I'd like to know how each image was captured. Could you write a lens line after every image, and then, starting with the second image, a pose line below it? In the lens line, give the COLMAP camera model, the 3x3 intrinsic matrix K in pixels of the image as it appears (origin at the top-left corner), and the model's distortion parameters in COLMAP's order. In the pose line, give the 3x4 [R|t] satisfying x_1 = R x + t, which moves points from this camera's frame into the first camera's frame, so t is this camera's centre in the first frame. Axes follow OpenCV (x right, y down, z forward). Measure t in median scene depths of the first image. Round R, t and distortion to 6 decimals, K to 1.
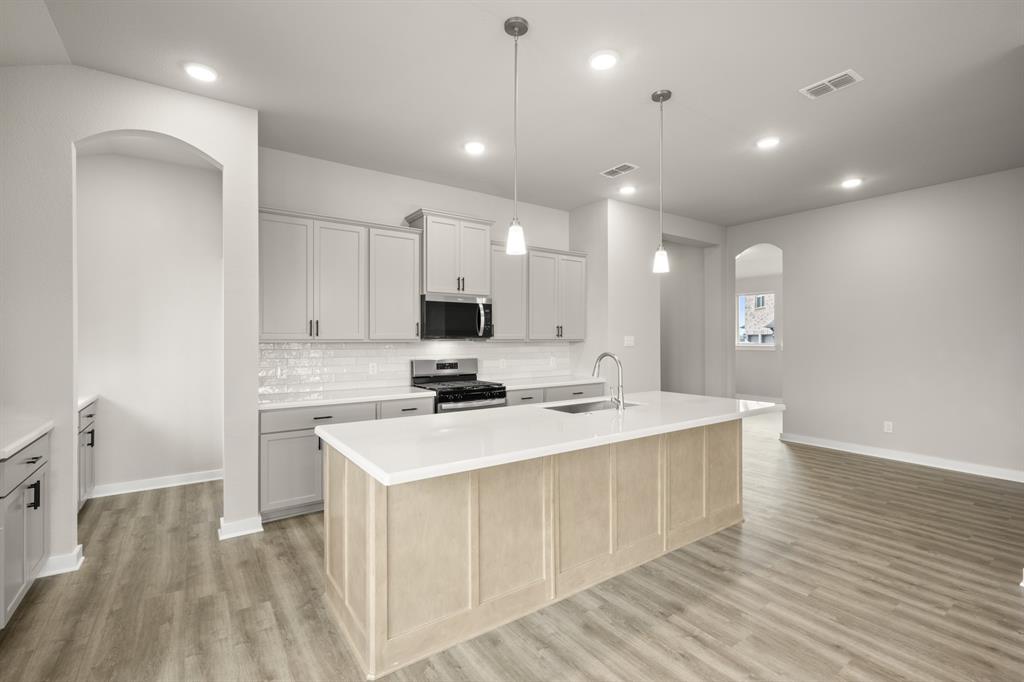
lens RADIAL K [[458.7, 0, 515.2], [0, 458.7, 337.7], [0, 0, 1]] dist [0.008665, -0.000240]
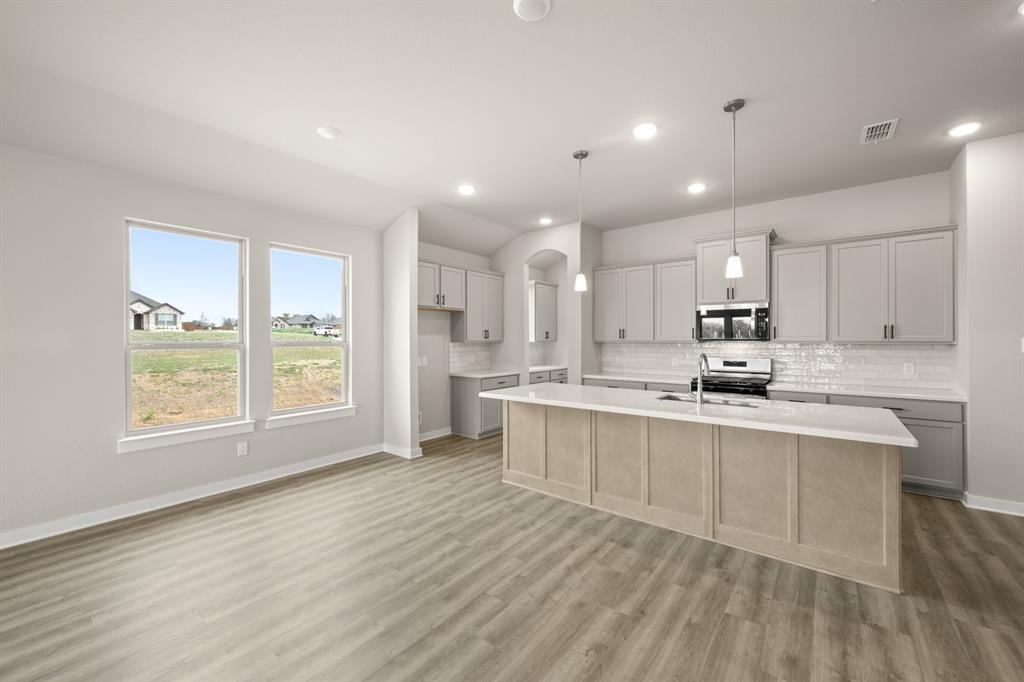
lens RADIAL K [[401.1, 0, 512.0], [0, 401.1, 341.0], [0, 0, 1]] dist [-0.001005, 0.000042]
pose [[0.279286, 0.000913, -0.960208, 1.253497], [-0.000109, 1.000000, 0.000919, 0.005074], [0.960208, -0.000152, 0.279285, 0.341390]]
